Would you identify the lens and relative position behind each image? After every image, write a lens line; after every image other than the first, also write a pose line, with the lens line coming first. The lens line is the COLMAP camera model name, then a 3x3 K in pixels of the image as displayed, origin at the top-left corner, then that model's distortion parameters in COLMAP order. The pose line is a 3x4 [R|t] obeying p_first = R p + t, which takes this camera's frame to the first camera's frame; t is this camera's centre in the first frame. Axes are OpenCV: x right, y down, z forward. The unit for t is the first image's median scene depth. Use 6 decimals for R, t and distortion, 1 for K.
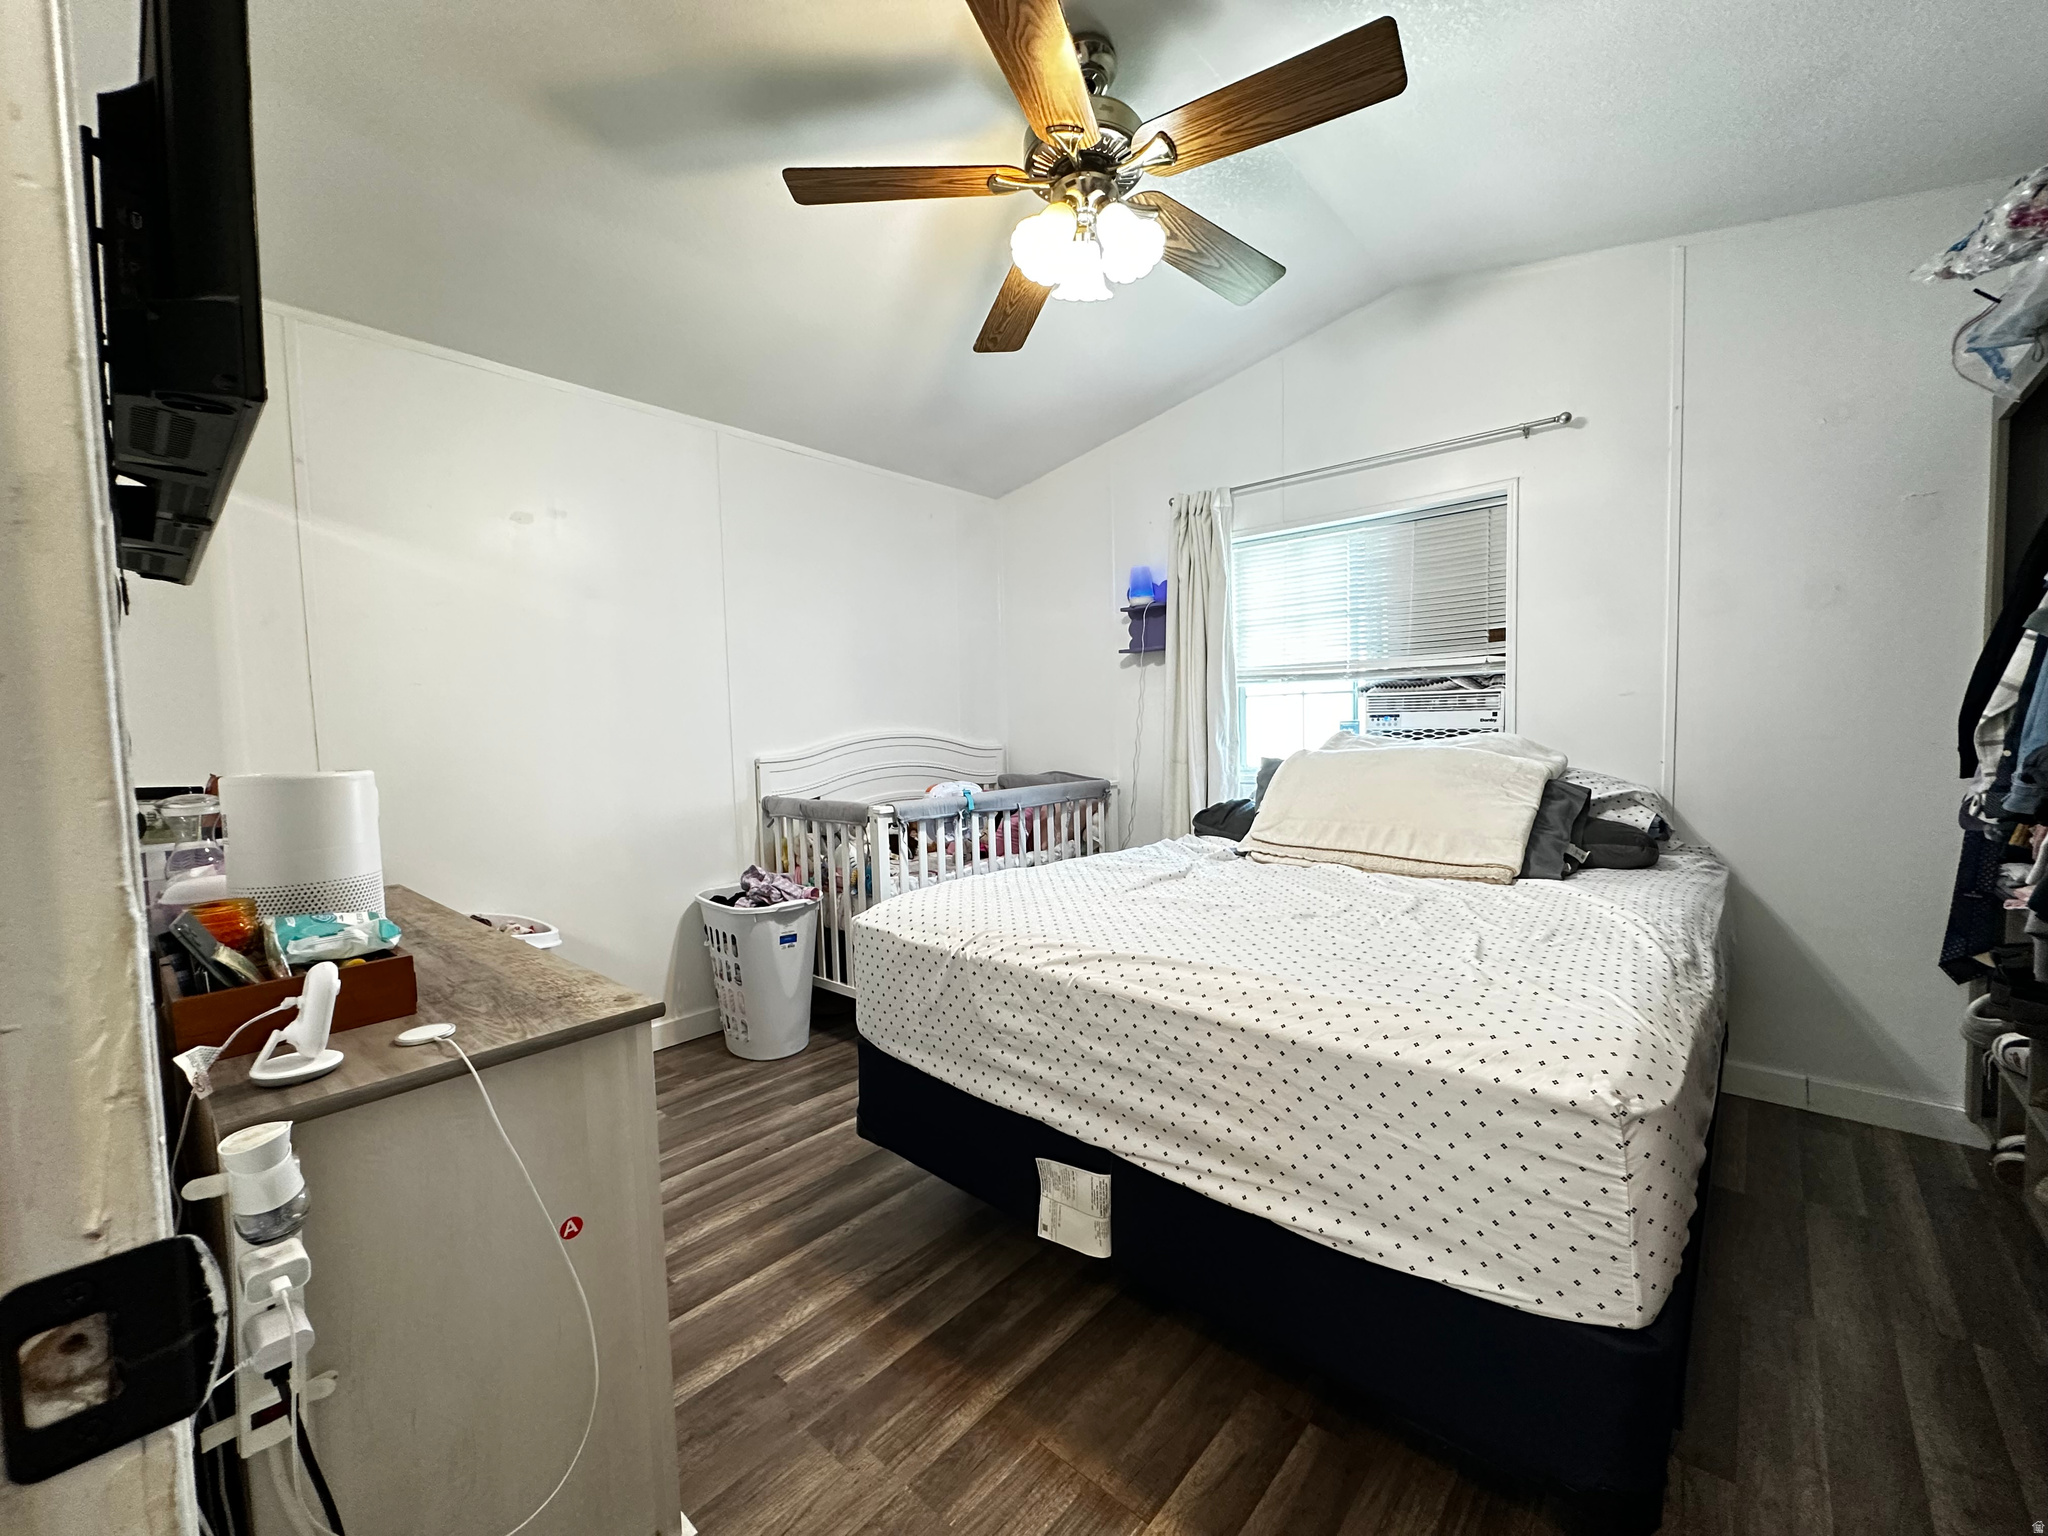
lens RADIAL K [[824.5, 0, 1022.6], [0, 824.5, 766.6], [0, 0, 1]] dist [-0.001997, -0.000146]
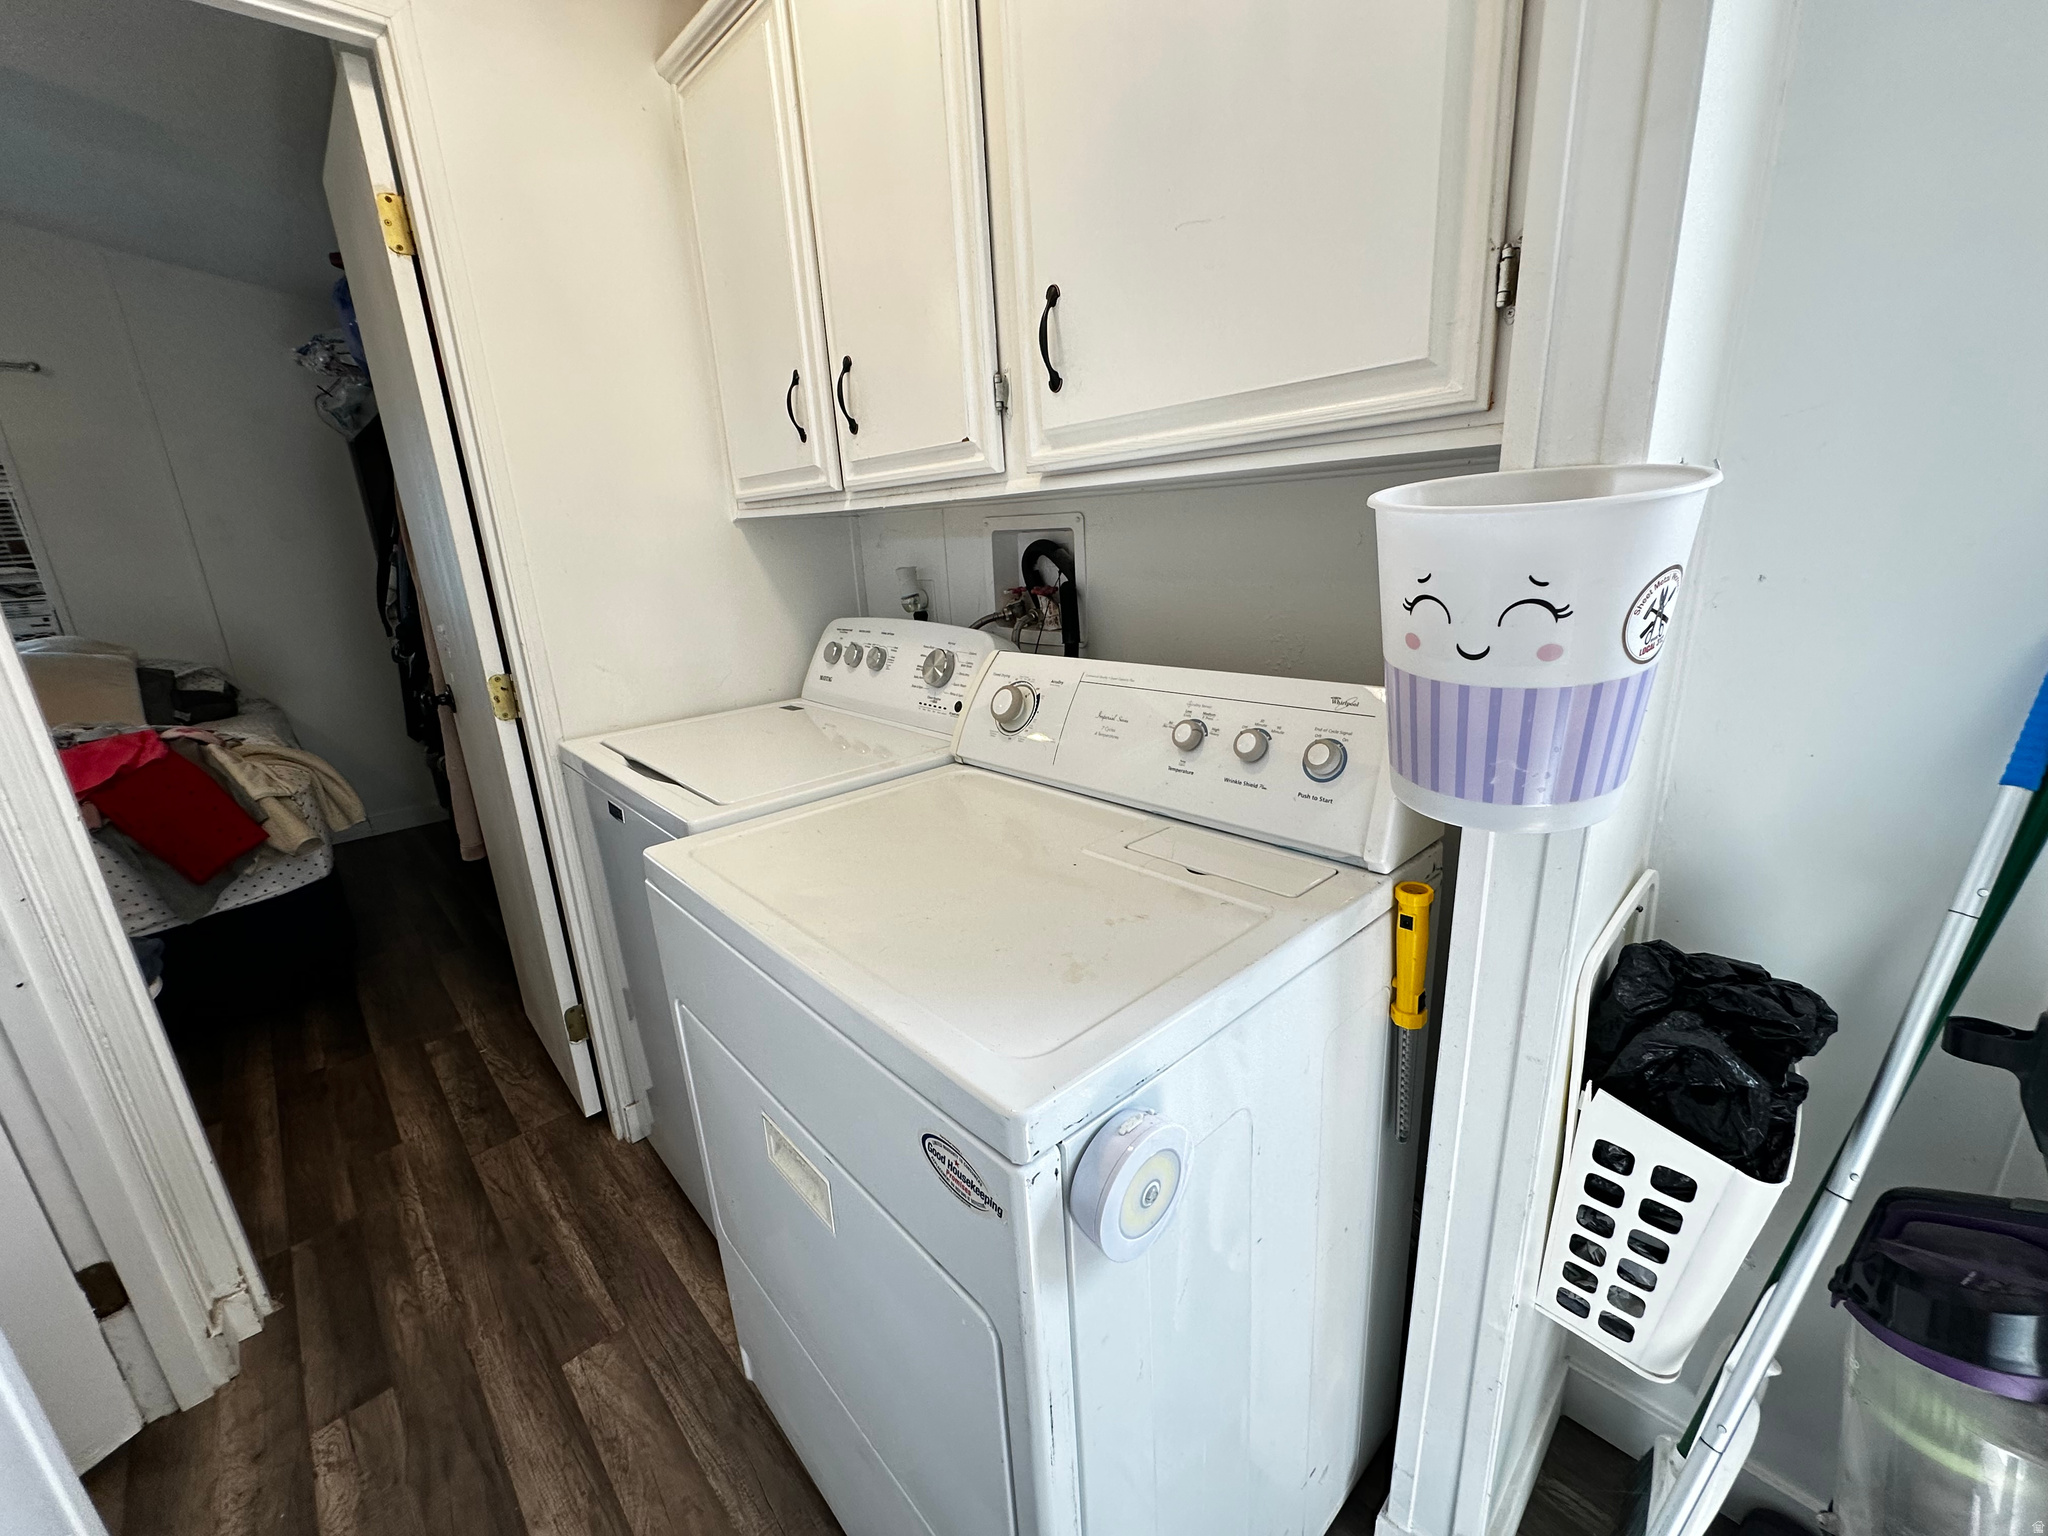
lens RADIAL K [[824.5, 0, 1025.1], [0, 824.5, 771.2], [0, 0, 1]] dist [-0.001997, -0.000146]
pose [[0.079480, -0.251024, 0.964712, -0.592441], [0.090352, 0.965605, 0.243812, -0.016840], [-0.992733, 0.067785, 0.099426, -0.575418]]
